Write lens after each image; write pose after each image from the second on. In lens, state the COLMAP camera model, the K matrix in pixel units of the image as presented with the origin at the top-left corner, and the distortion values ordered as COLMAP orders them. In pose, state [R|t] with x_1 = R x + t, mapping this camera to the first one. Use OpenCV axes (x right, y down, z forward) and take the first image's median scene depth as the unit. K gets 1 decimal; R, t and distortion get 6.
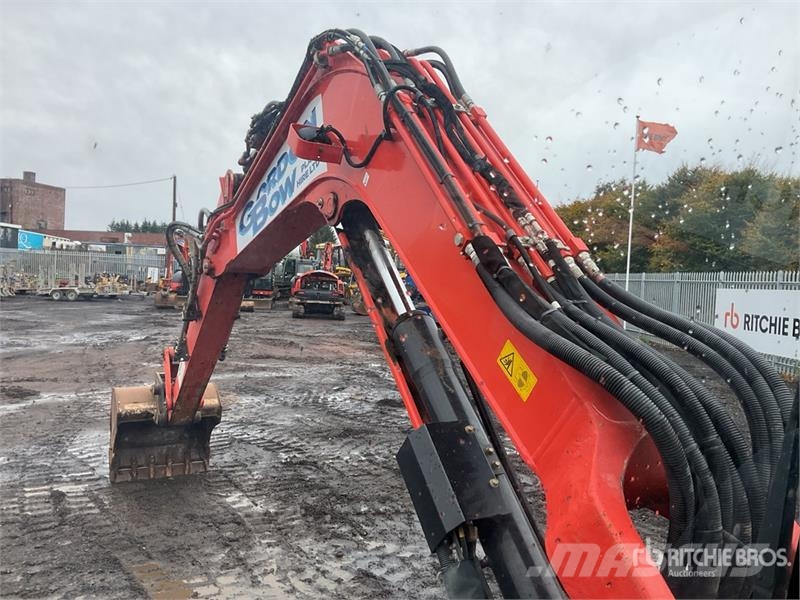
lens RADIAL K [[659.6, 0, 398.2], [0, 659.6, 298.1], [0, 0, 1]] dist [0.093375, -0.156072]
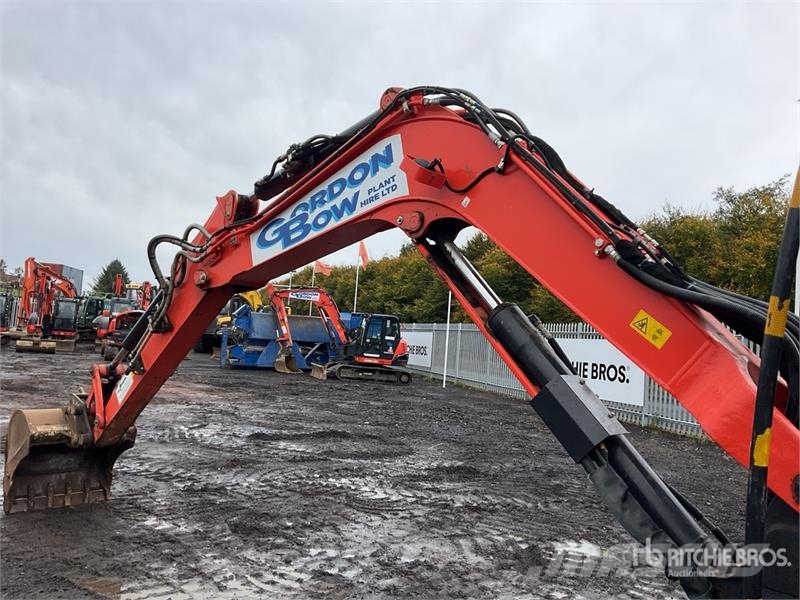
lens RADIAL K [[659.6, 0, 398.2], [0, 659.6, 298.1], [0, 0, 1]] dist [0.093375, -0.156072]
pose [[0.955564, 0.044938, 0.291337, -0.217055], [-0.022218, 0.996480, -0.080829, 0.046413], [-0.293944, 0.070764, 0.953199, -0.074811]]
